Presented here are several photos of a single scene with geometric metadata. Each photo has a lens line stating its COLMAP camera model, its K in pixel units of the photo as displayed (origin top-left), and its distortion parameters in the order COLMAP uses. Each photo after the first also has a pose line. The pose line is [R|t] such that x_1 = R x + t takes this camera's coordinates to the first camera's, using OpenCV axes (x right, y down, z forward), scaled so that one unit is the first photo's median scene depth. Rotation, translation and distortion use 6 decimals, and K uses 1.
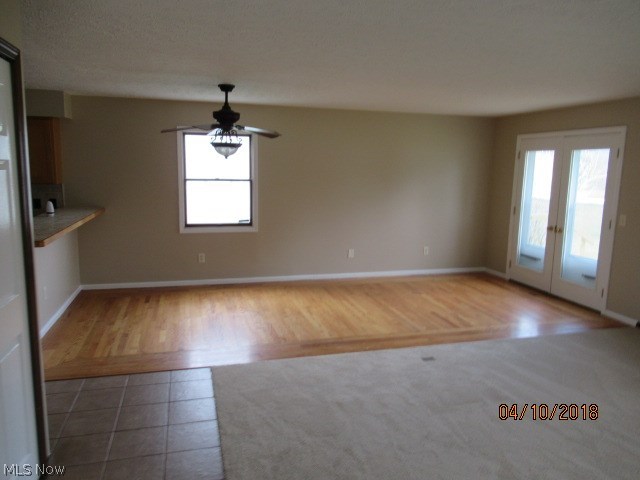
lens RADIAL K [[480.7, 0, 320.0], [0, 480.7, 240.0], [0, 0, 1]] dist [-0.003376, -0.004897]
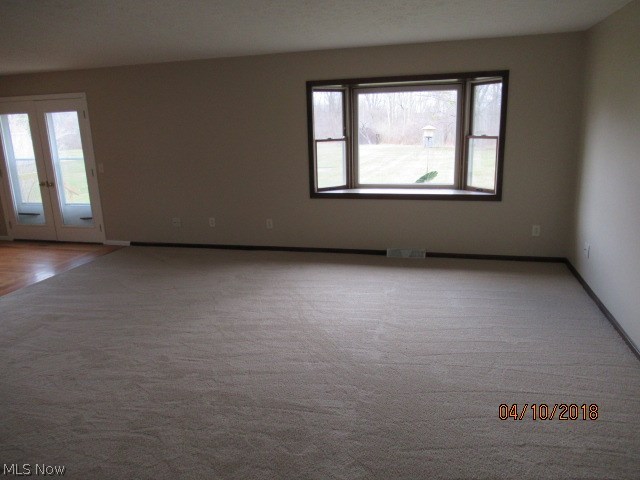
lens RADIAL K [[480.7, 0, 320.0], [0, 480.7, 240.0], [0, 0, 1]] dist [-0.003376, -0.004897]
pose [[0.513409, -0.235292, 0.825257, -0.151532], [0.174619, 0.970201, 0.167983, 0.029020], [-0.840190, 0.057862, 0.539196, -0.147980]]
